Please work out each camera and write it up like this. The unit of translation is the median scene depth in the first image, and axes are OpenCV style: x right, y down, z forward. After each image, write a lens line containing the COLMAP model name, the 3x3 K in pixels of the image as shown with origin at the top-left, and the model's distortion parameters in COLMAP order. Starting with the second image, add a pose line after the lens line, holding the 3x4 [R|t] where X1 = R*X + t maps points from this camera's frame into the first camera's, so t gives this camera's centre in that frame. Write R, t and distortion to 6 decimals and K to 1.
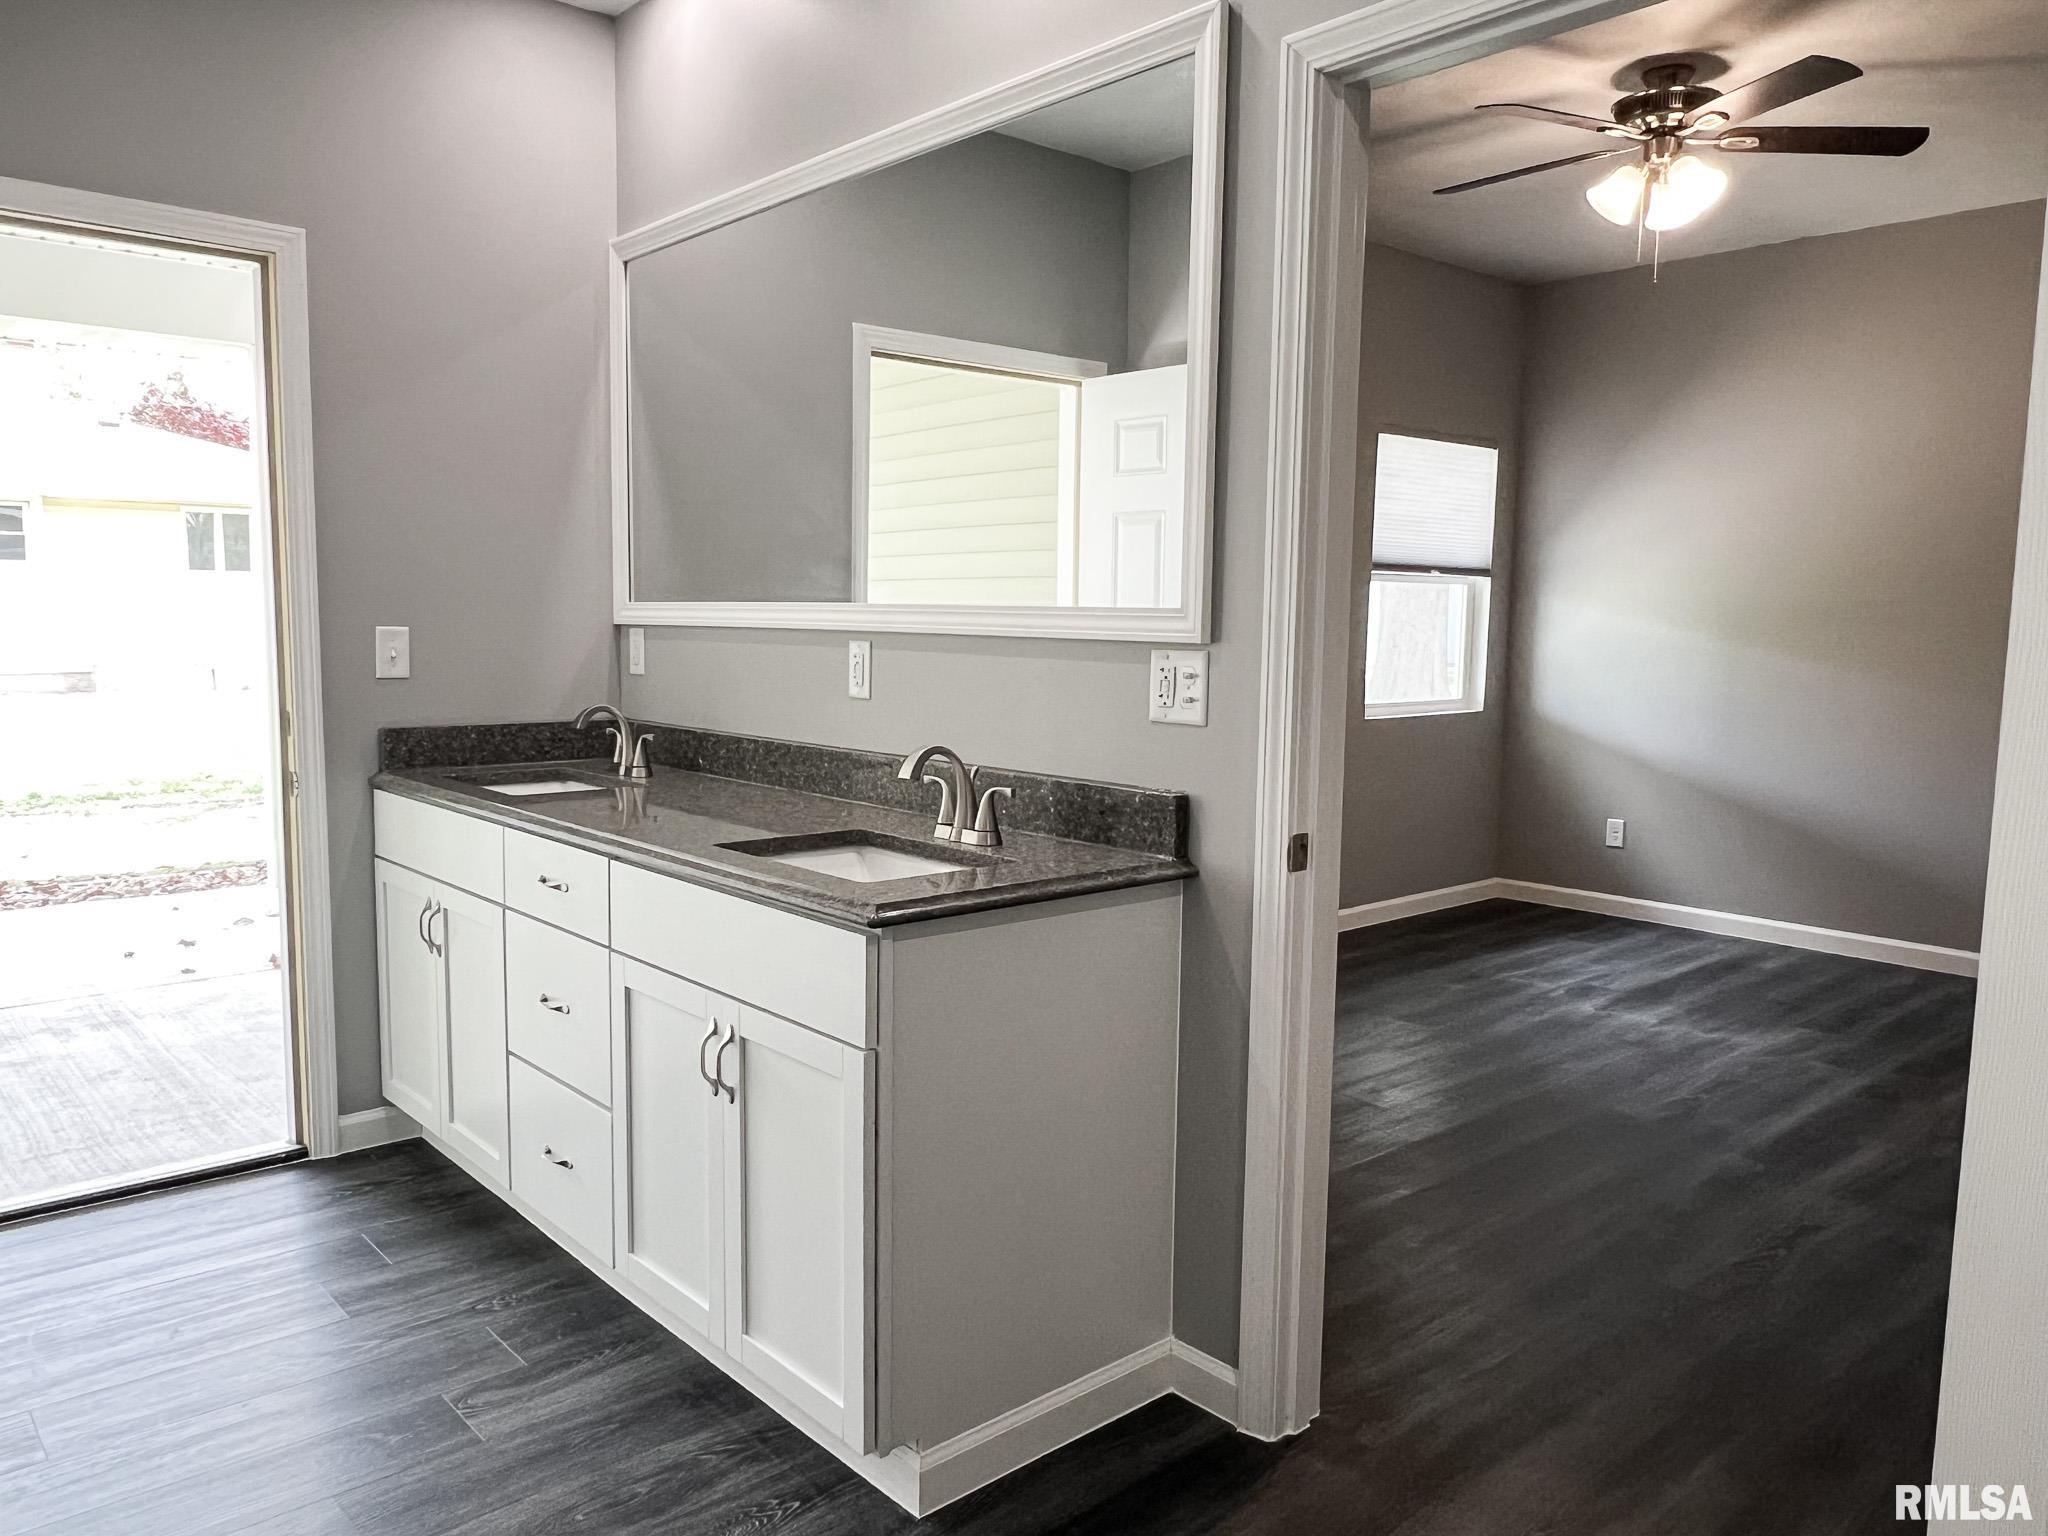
lens RADIAL K [[1470.1, 0, 1009.8], [0, 1470.1, 762.6], [0, 0, 1]] dist [-0.006003, -0.000998]
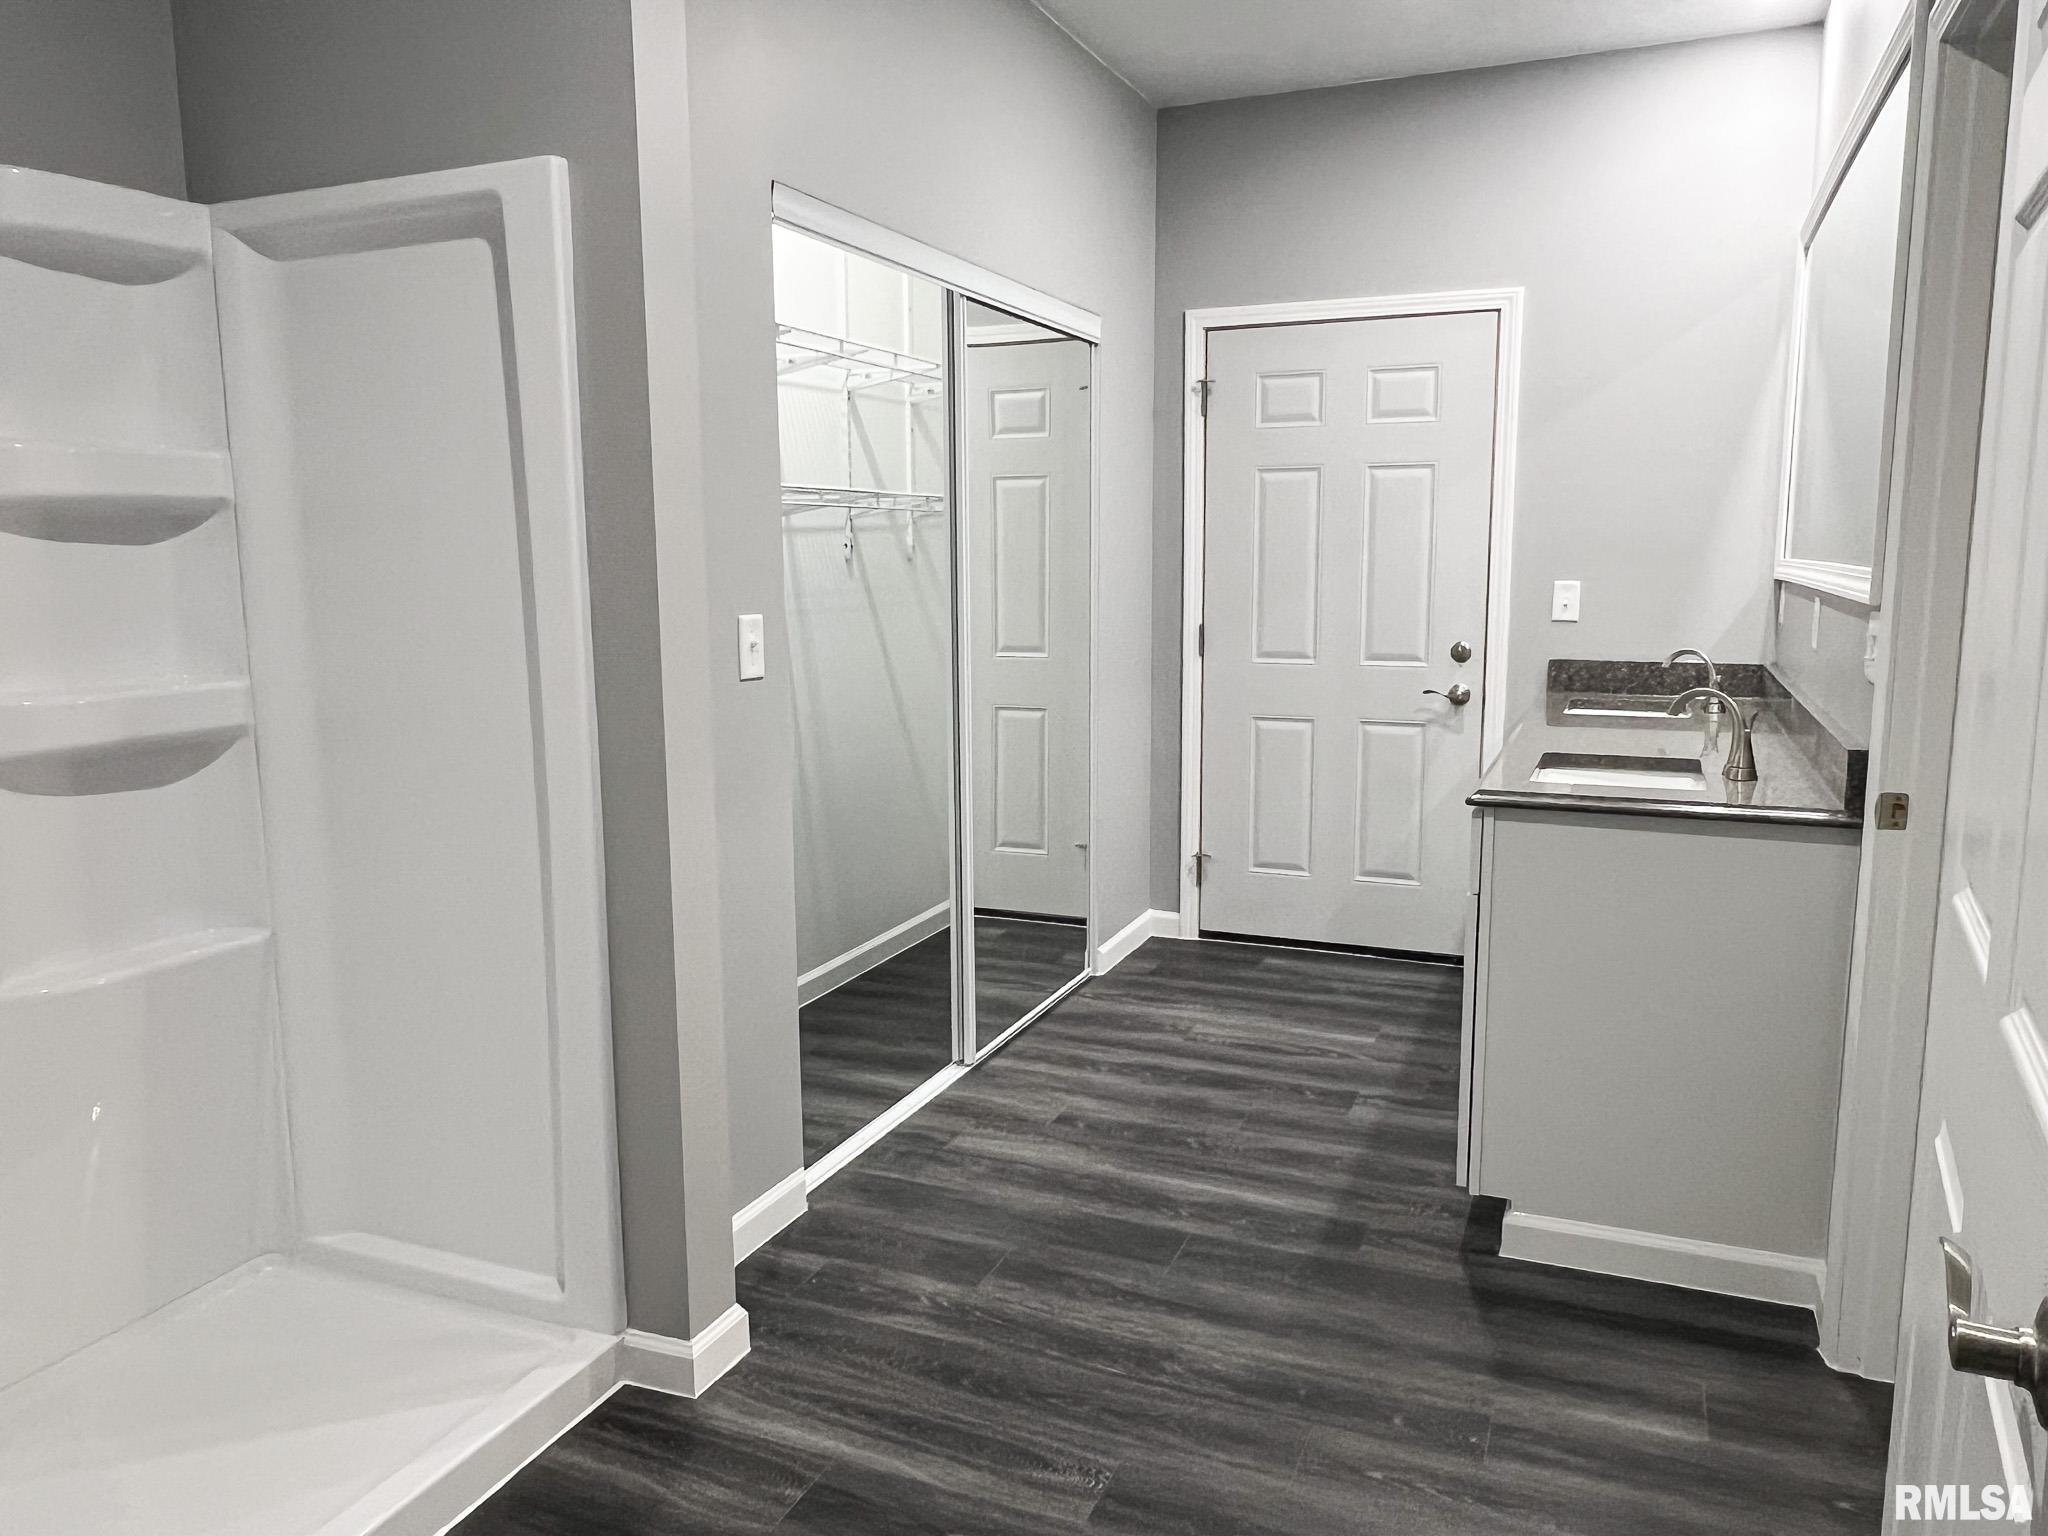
lens RADIAL K [[1470.1, 0, 1004.4], [0, 1470.1, 762.3], [0, 0, 1]] dist [-0.006003, -0.000998]
pose [[0.425571, 0.114253, -0.897683, 0.549854], [-0.080746, 0.992835, 0.088084, -0.008122], [0.901315, 0.034998, 0.431747, -0.000851]]
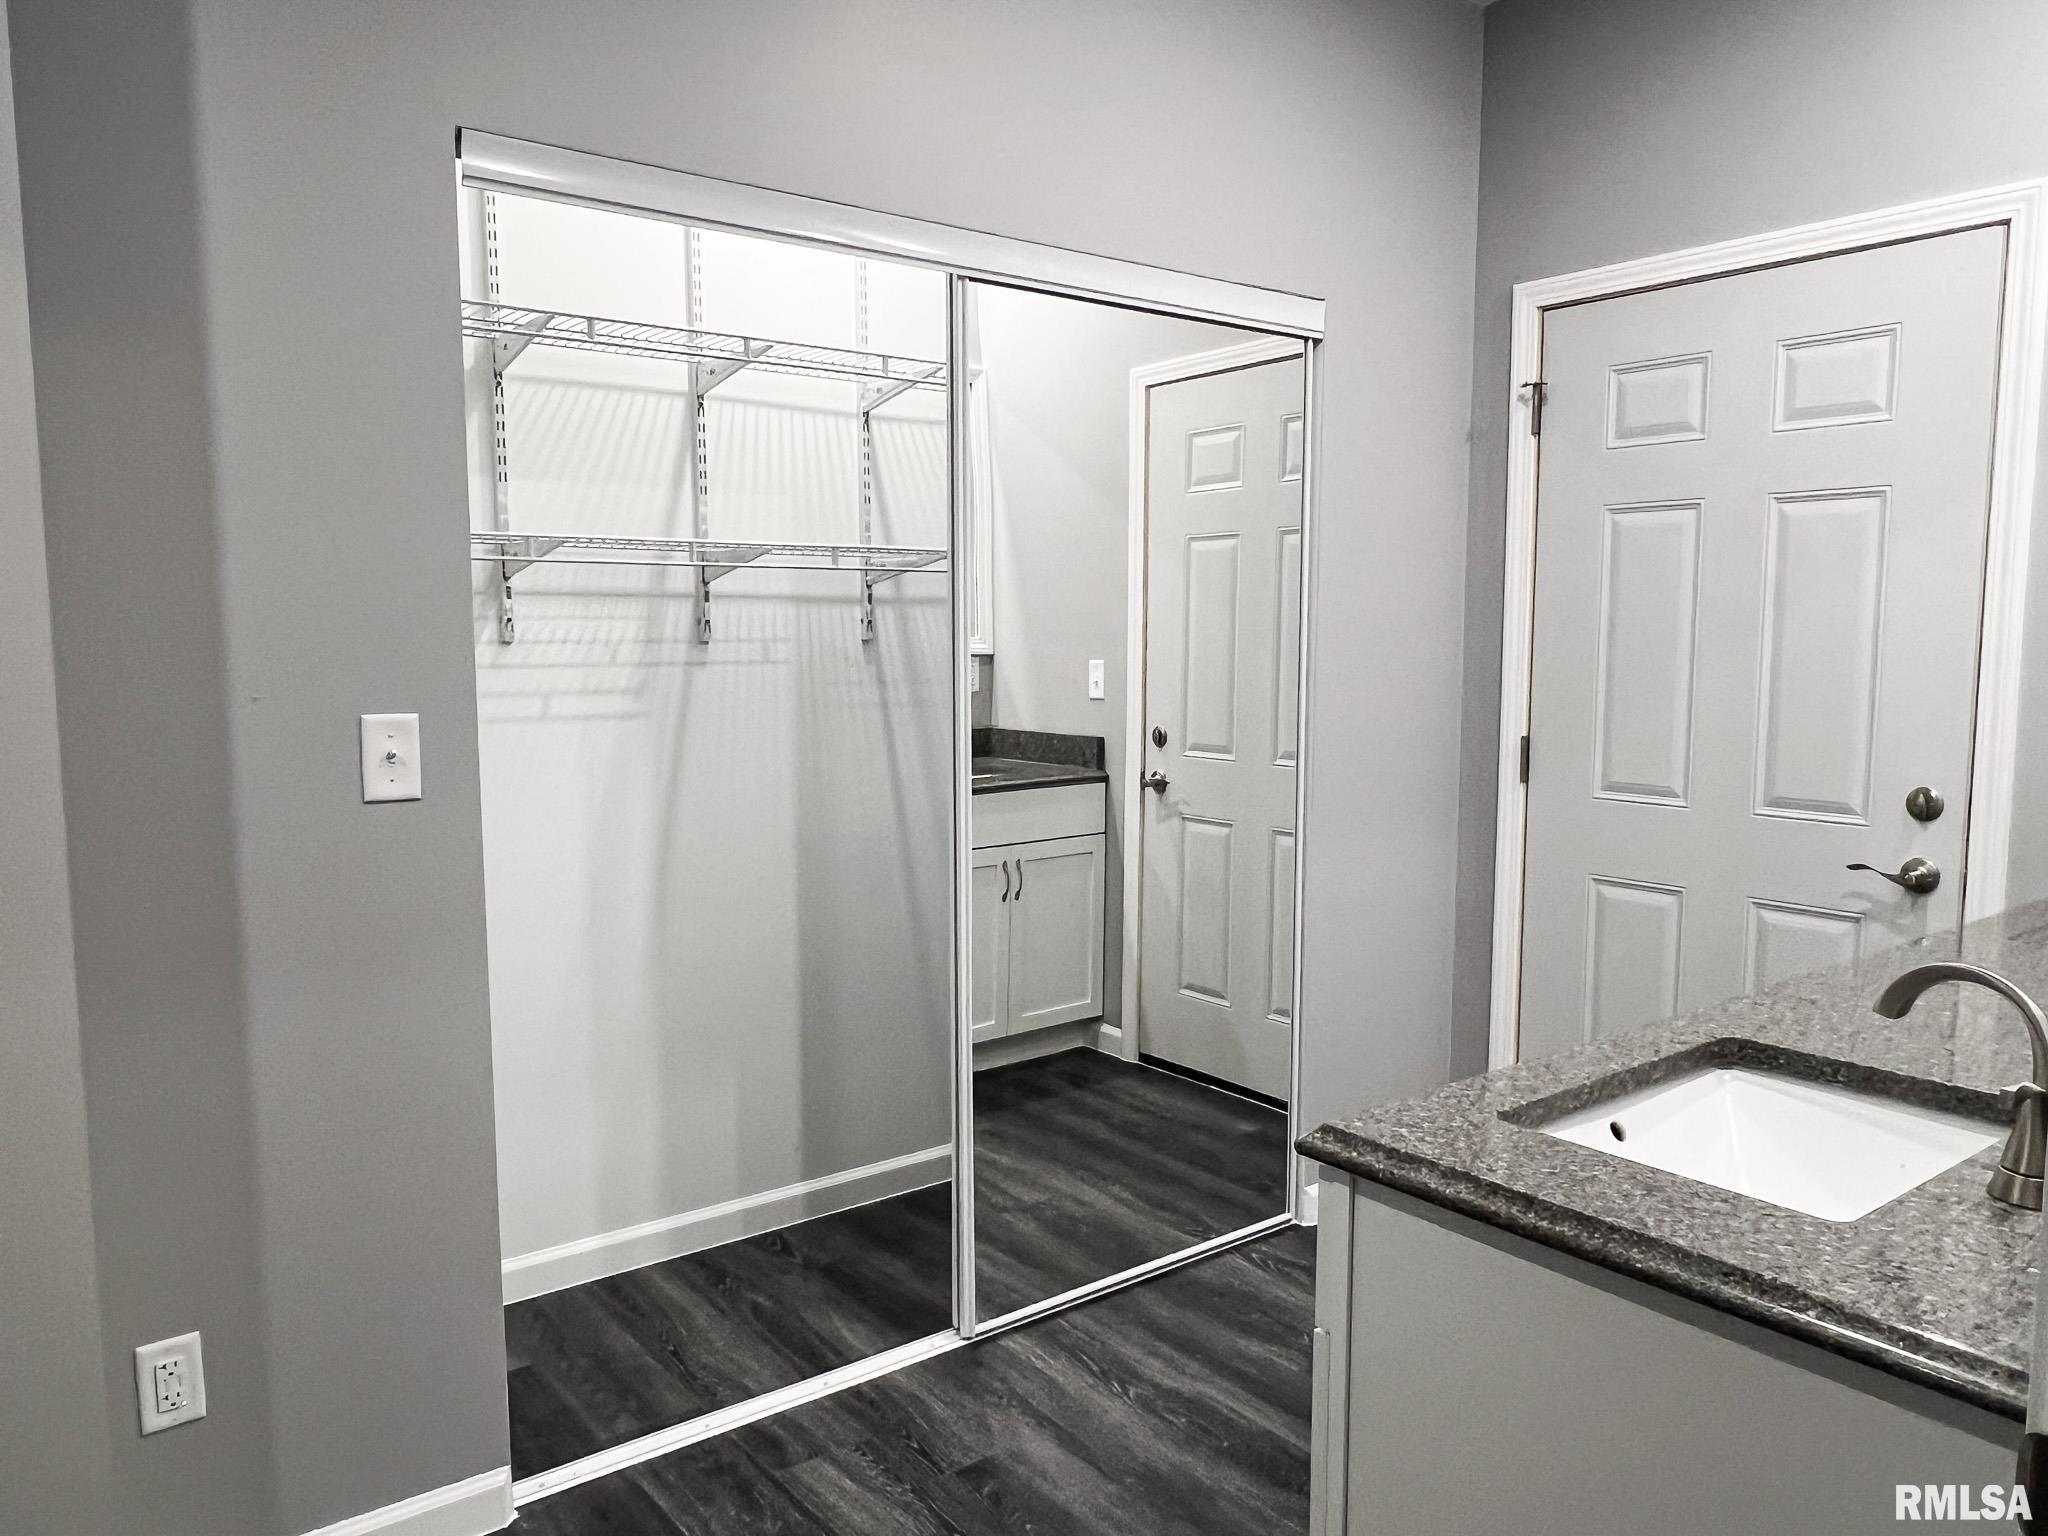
lens RADIAL K [[1470.1, 0, 1020.3], [0, 1470.1, 770.7], [0, 0, 1]] dist [-0.006003, -0.000998]
pose [[-0.071576, 0.086296, -0.993695, 0.343853], [-0.102188, 0.990374, 0.093368, -0.062574], [0.992187, 0.108226, -0.062069, 0.484645]]
